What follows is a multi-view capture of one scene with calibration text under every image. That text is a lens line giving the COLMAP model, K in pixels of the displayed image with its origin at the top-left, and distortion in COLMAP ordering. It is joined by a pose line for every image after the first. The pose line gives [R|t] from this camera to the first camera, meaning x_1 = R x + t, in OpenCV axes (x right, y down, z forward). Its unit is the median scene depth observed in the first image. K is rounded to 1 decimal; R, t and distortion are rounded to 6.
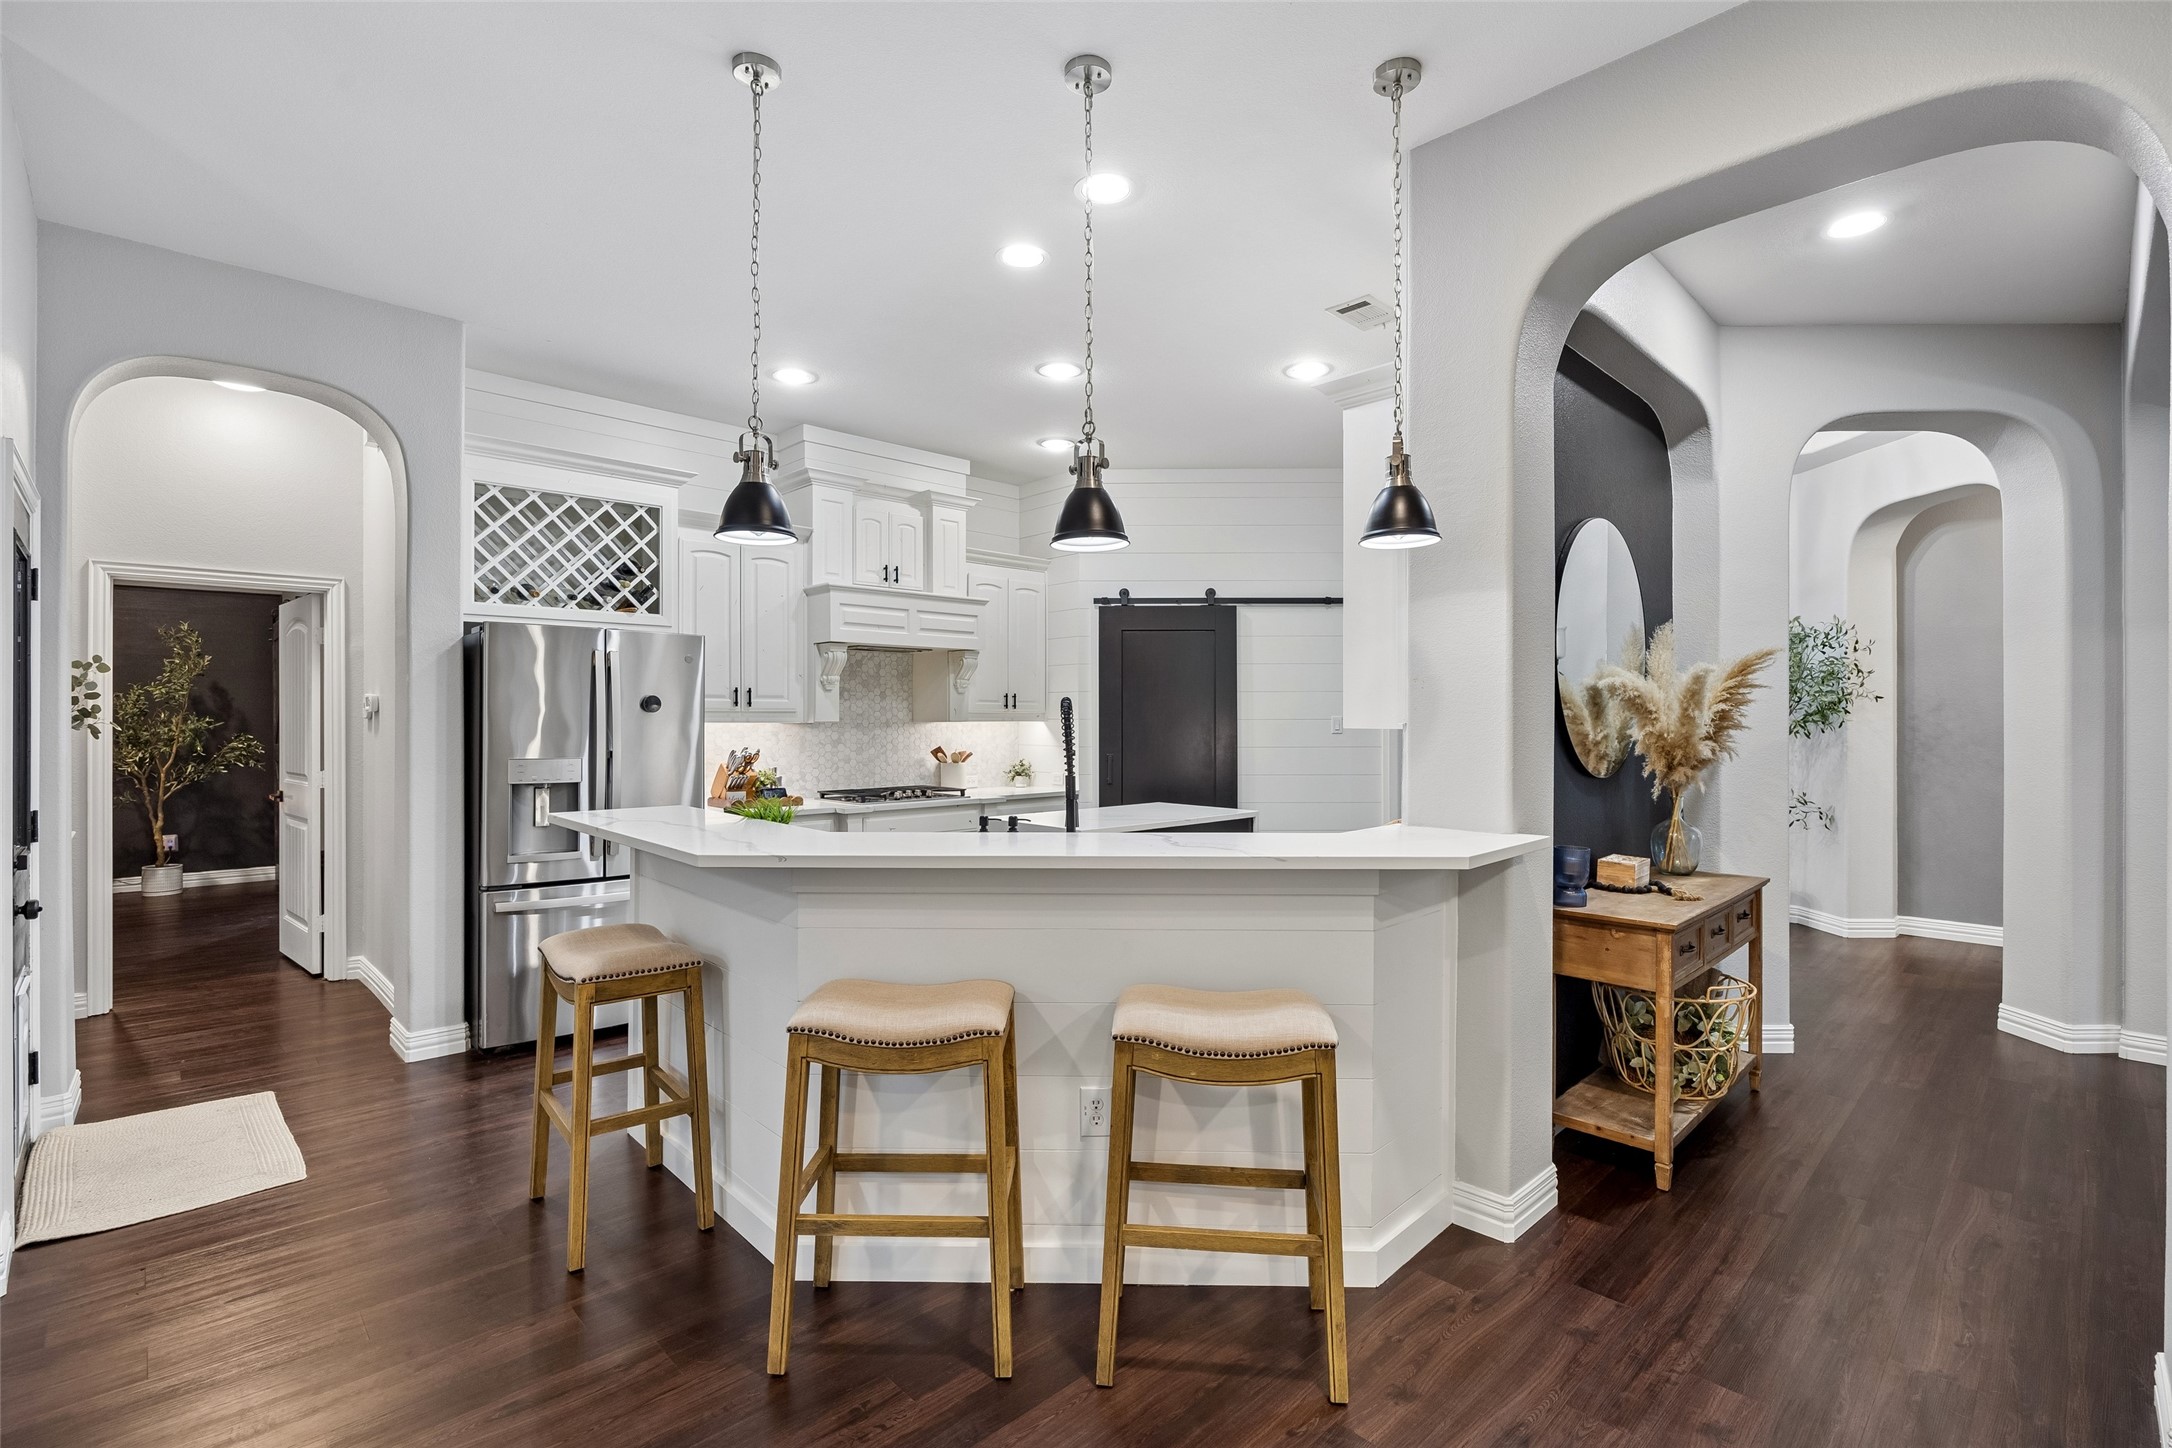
lens RADIAL K [[974.9, 0, 1096.2], [0, 974.9, 720.9], [0, 0, 1]] dist [-0.004707, 0.000446]
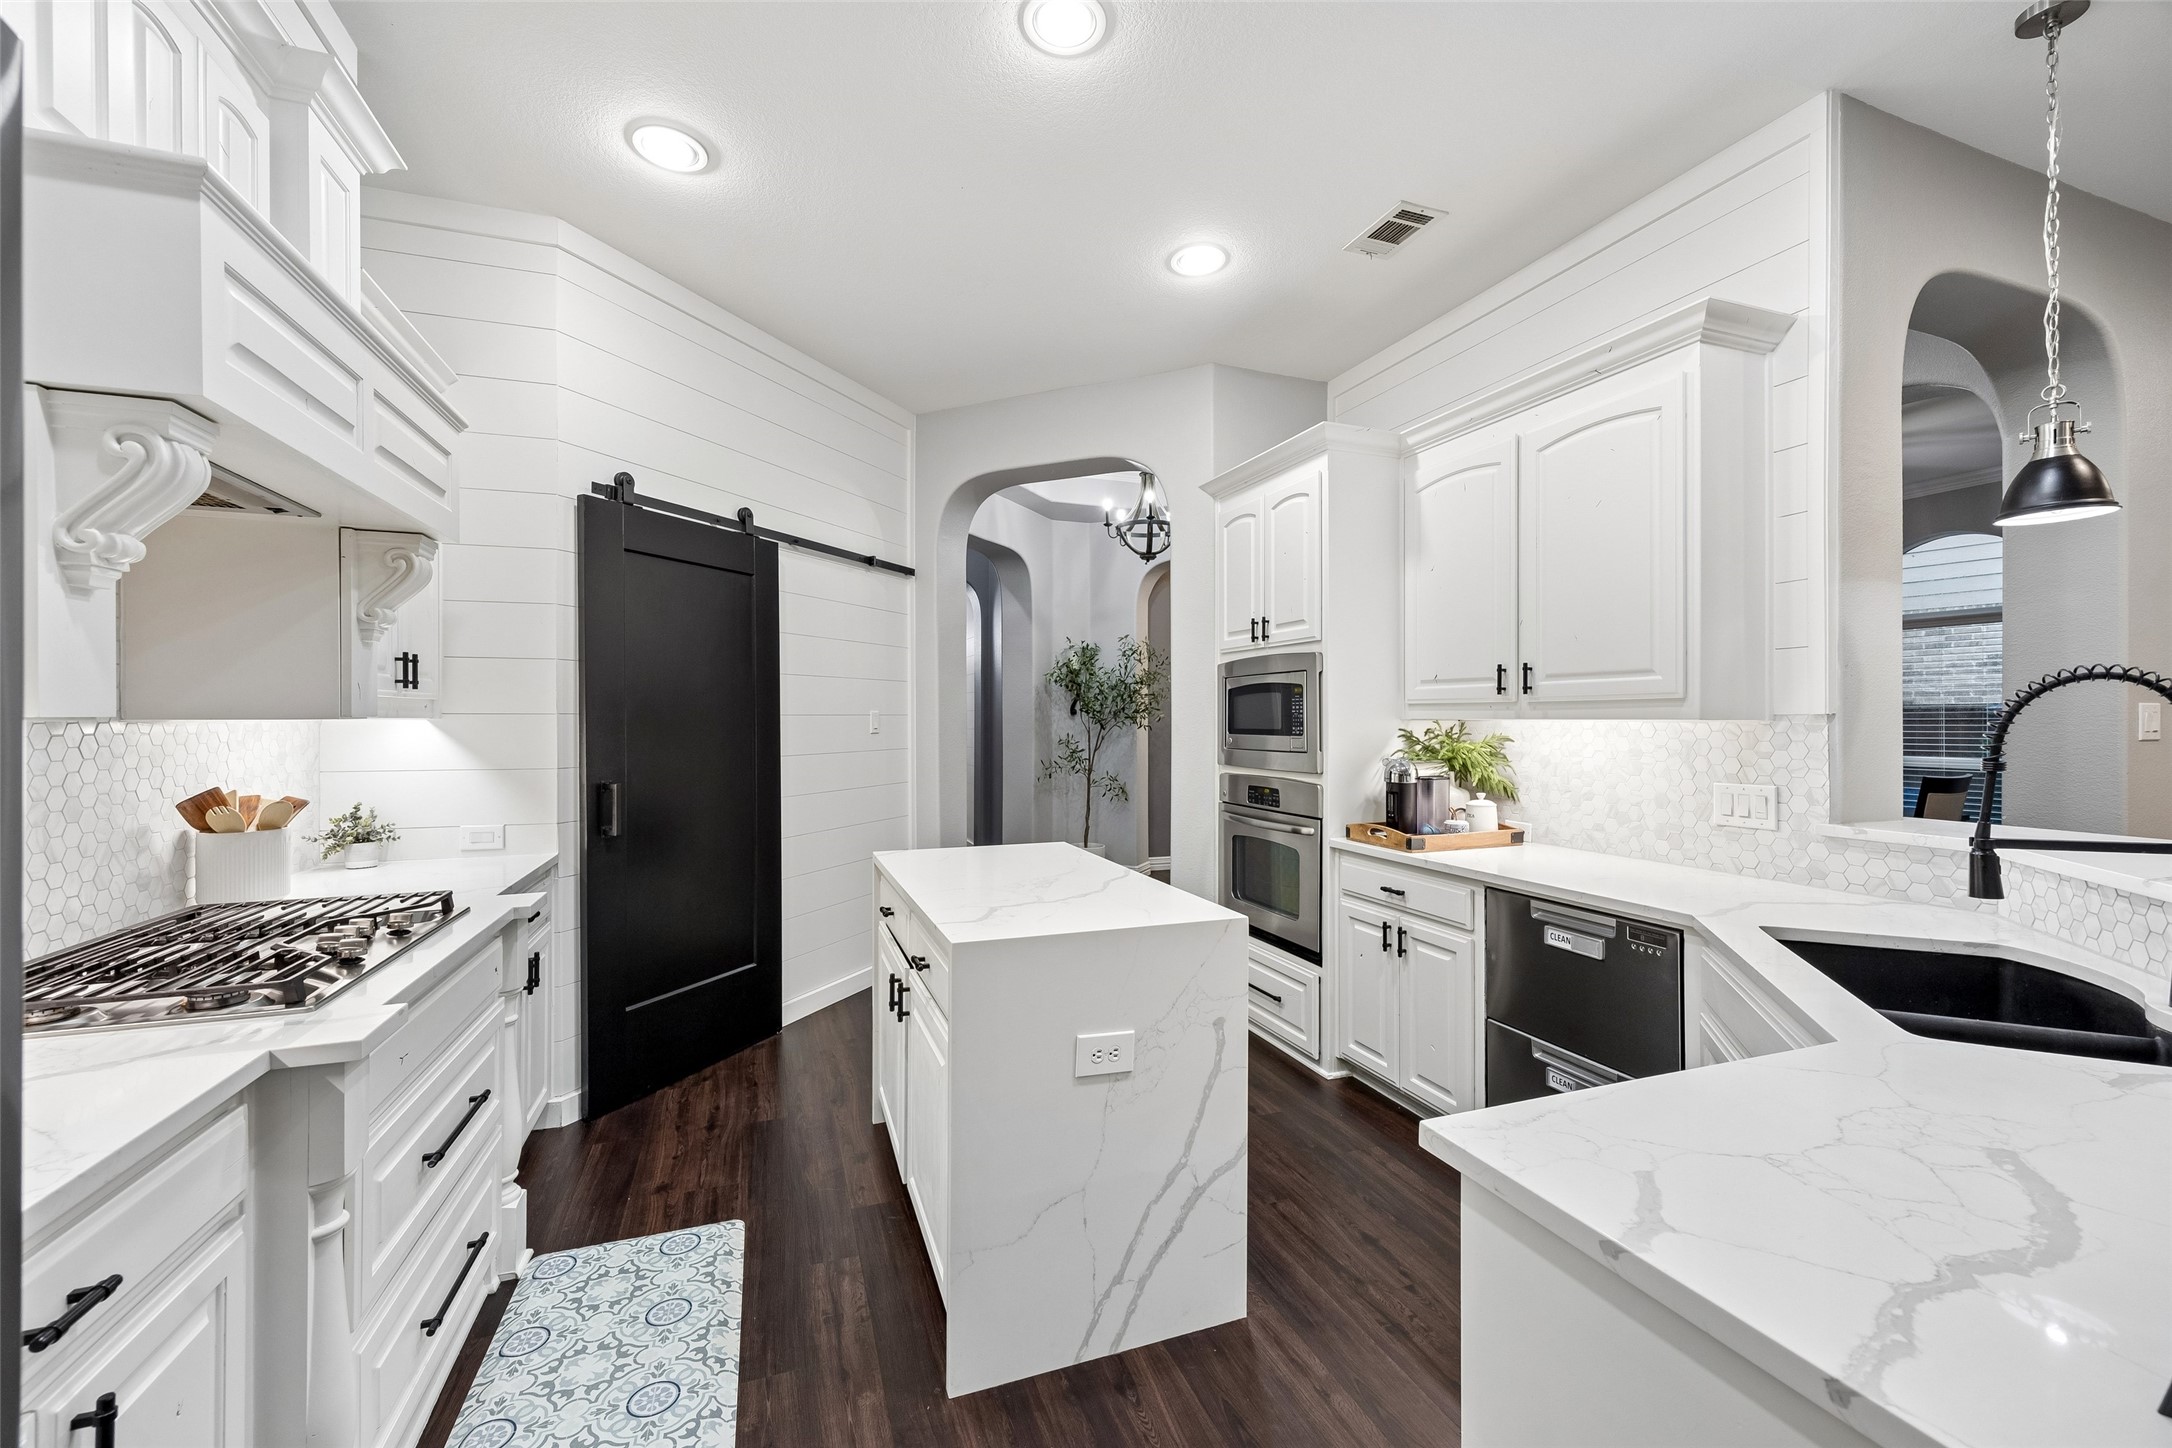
lens RADIAL K [[831.6, 0, 1076.9], [0, 831.6, 716.2], [0, 0, 1]] dist [-0.003229, -0.000457]
pose [[0.413742, -0.007663, 0.910362, -0.298361], [0.011890, 0.999925, 0.003013, 0.002225], [-0.910317, 0.009578, 0.413802, 0.572464]]
